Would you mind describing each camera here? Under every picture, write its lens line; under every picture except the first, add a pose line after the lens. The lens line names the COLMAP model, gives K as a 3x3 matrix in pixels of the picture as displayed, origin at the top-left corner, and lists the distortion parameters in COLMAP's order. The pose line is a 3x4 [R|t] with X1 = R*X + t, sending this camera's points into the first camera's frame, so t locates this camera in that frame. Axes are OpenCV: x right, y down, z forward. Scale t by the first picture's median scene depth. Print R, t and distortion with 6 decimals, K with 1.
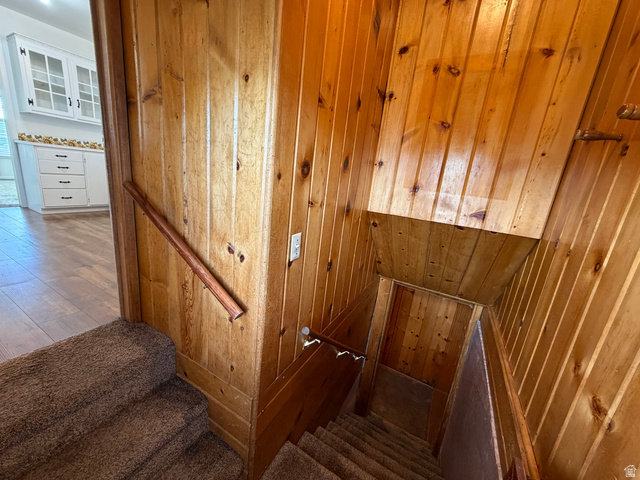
lens RADIAL K [[253.8, 0, 318.0], [0, 253.8, 239.7], [0, 0, 1]] dist [-0.001121, -0.000077]
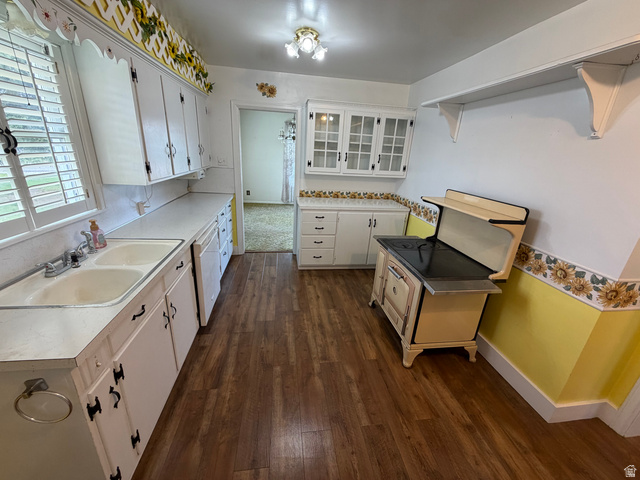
lens RADIAL K [[253.8, 0, 318.5], [0, 253.8, 238.6], [0, 0, 1]] dist [-0.001121, -0.000077]
pose [[0.598517, 0.194123, -0.777235, -0.254885], [-0.190986, 0.976799, 0.096896, -0.340036], [0.778012, 0.090447, 0.621705, 0.406295]]
